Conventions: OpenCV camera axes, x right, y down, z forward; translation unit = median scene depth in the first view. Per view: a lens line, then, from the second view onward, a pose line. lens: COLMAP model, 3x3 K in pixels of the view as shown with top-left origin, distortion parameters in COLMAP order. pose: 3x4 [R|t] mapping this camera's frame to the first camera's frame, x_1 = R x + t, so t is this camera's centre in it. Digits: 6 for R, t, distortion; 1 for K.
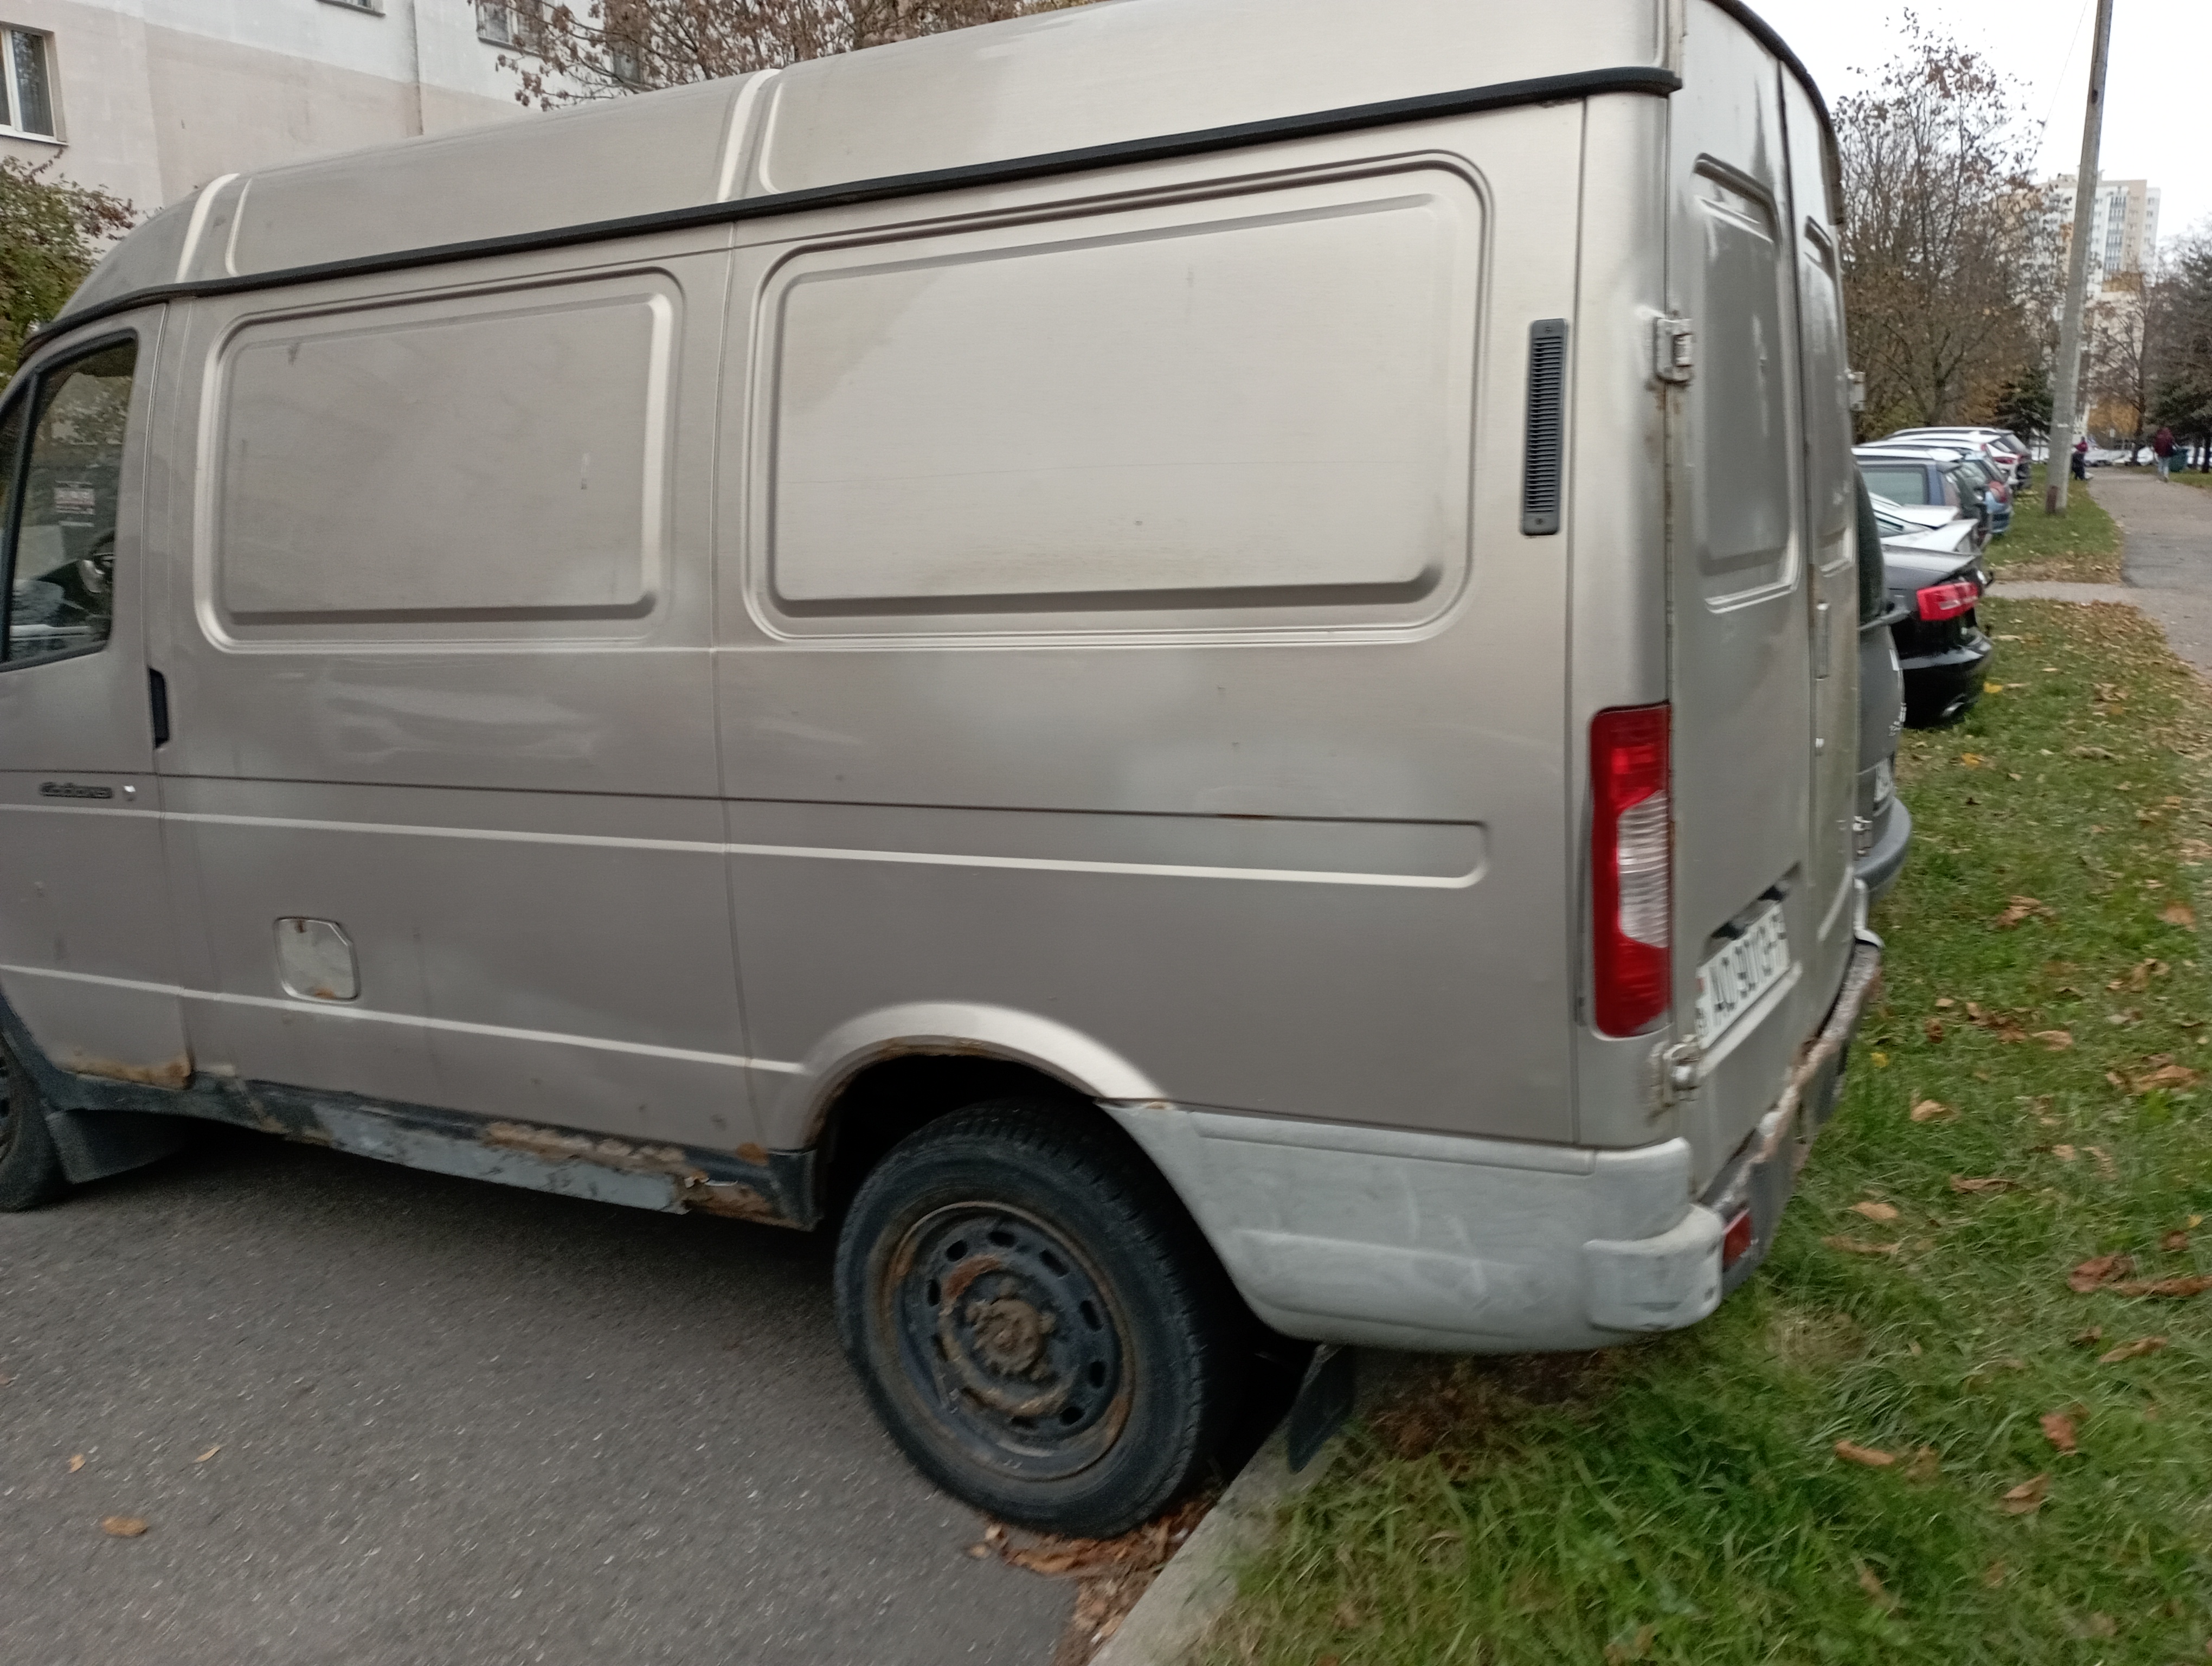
lens RADIAL K [[1824.5, 0, 1104.5], [0, 1824.5, 918.8], [0, 0, 1]] dist [0.086938, -0.091129]
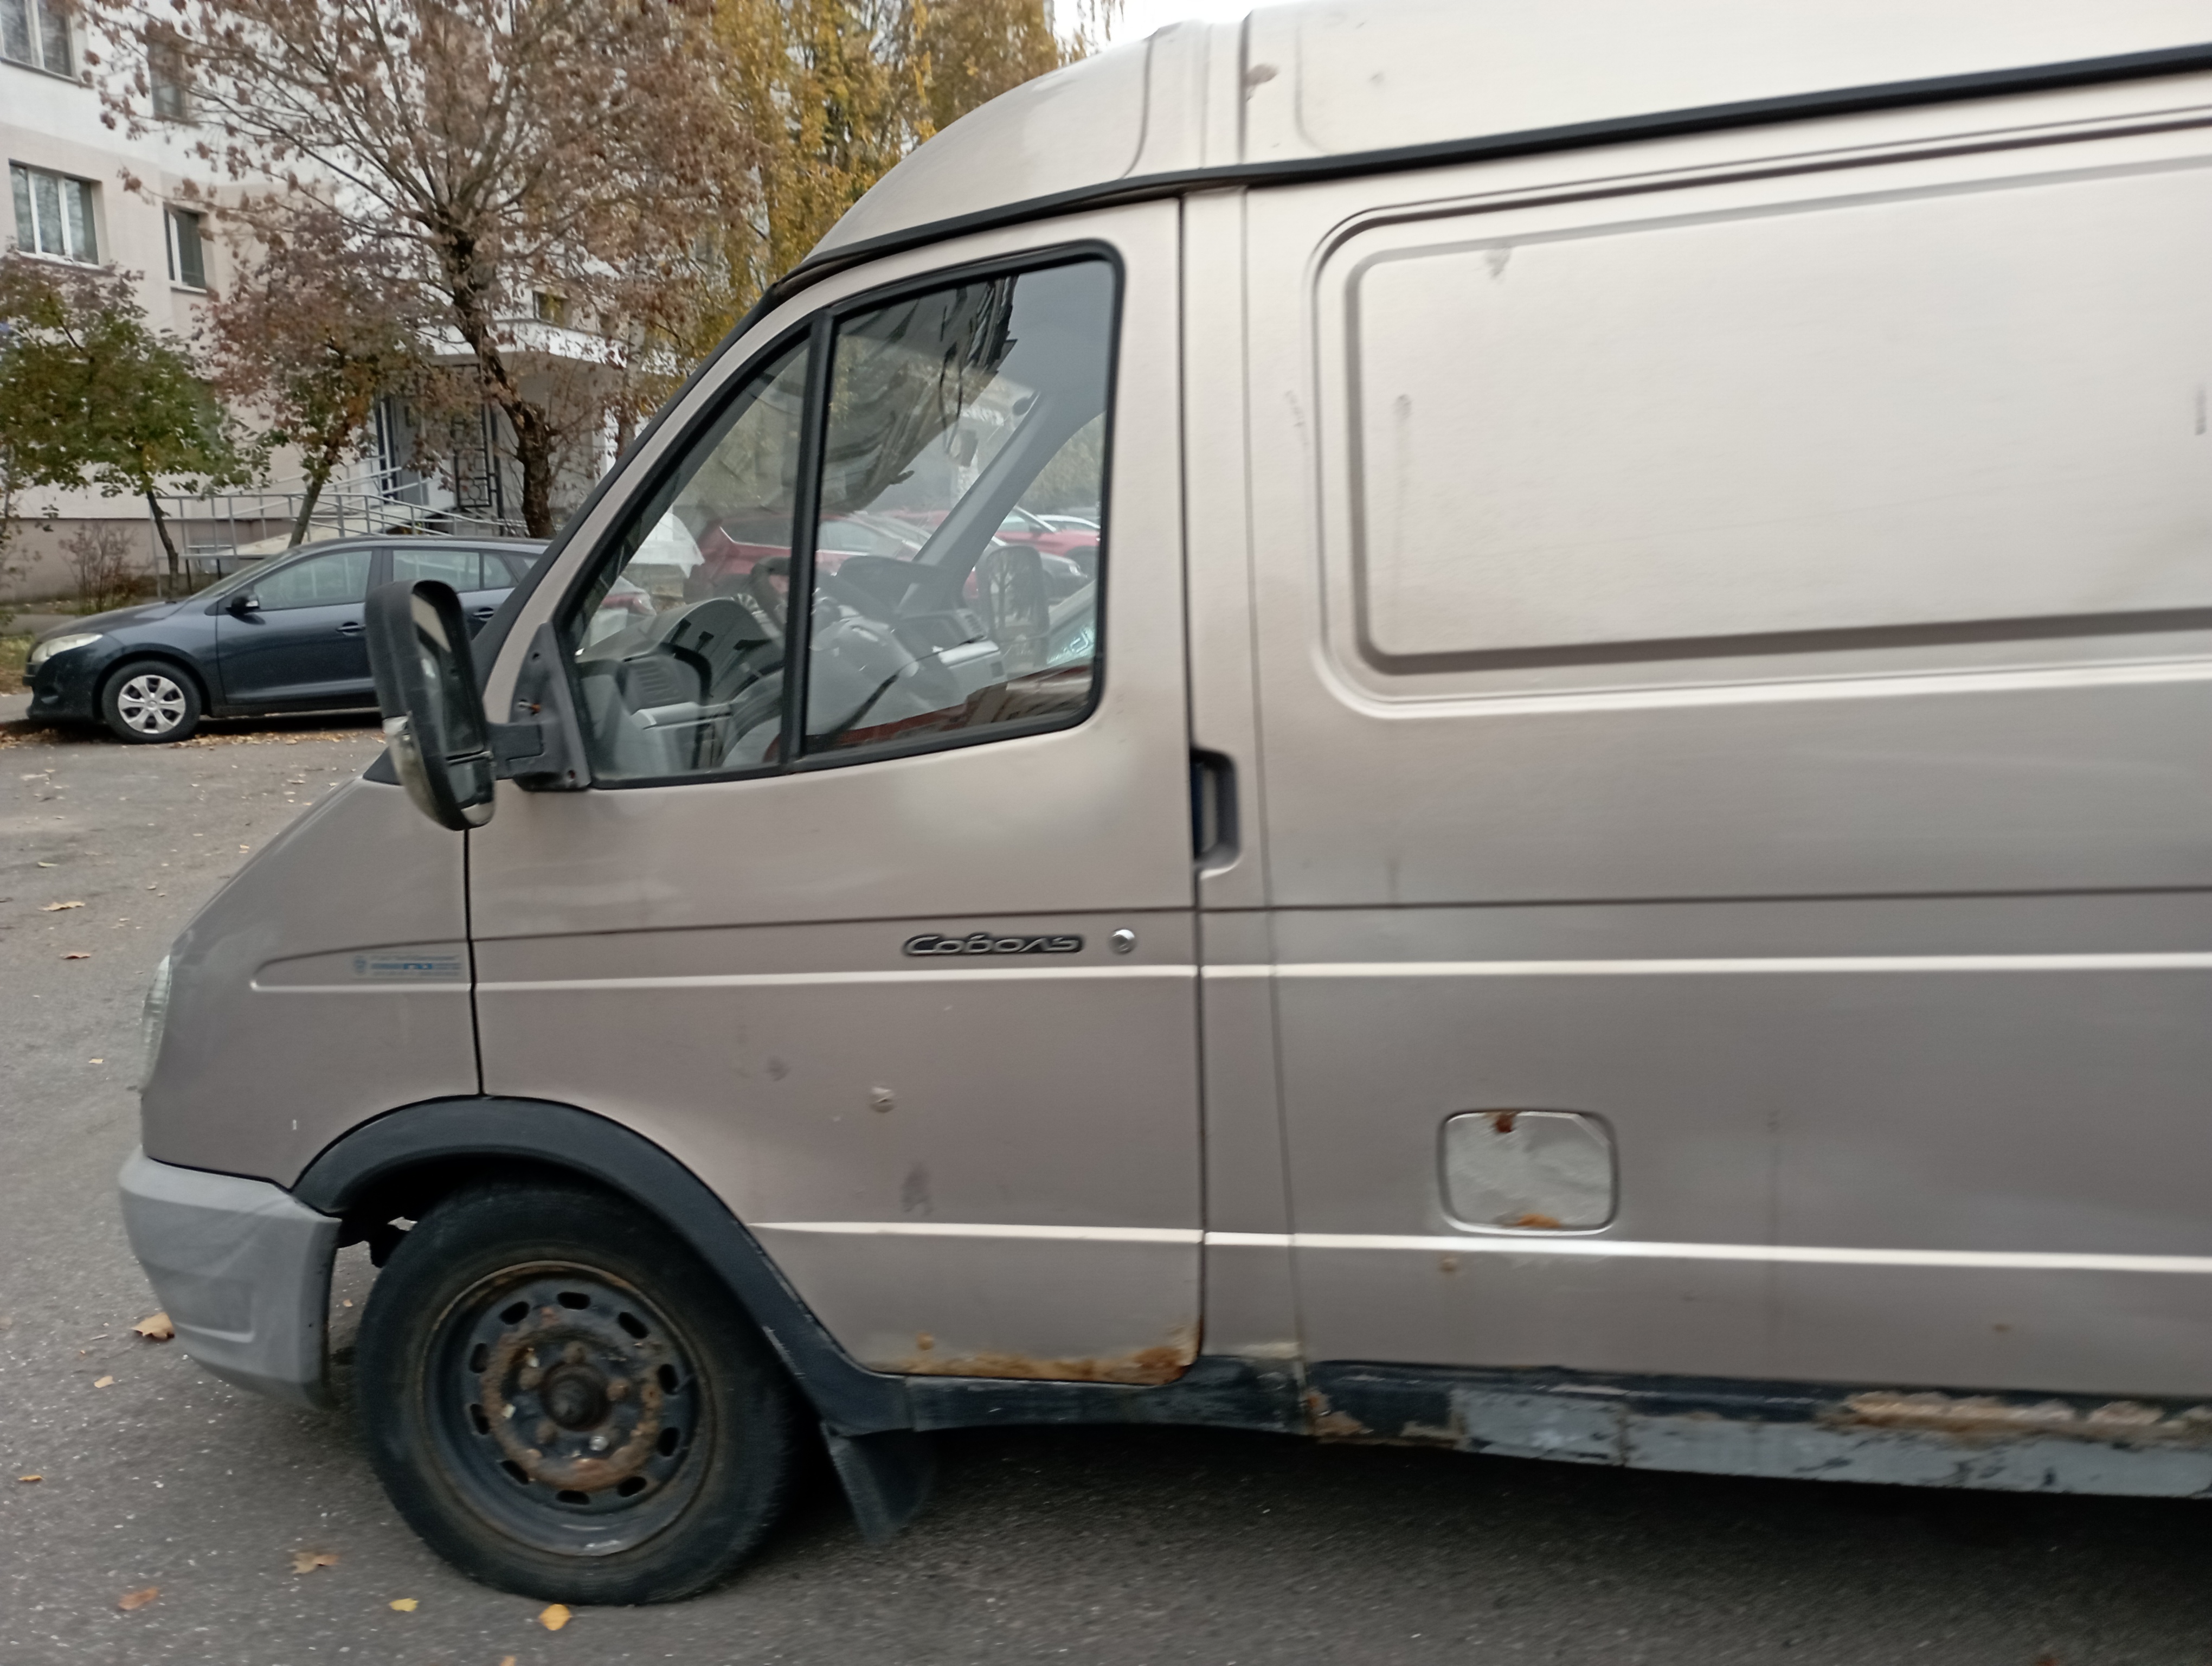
lens RADIAL K [[1773.6, 0, 1105.8], [0, 1773.6, 844.4], [0, 0, 1]] dist [0.087681, -0.107853]
pose [[0.962934, -0.070350, 0.260402, -0.718330], [0.085608, 0.995186, -0.047707, -0.075117], [-0.255793, 0.068232, 0.964321, 0.414068]]
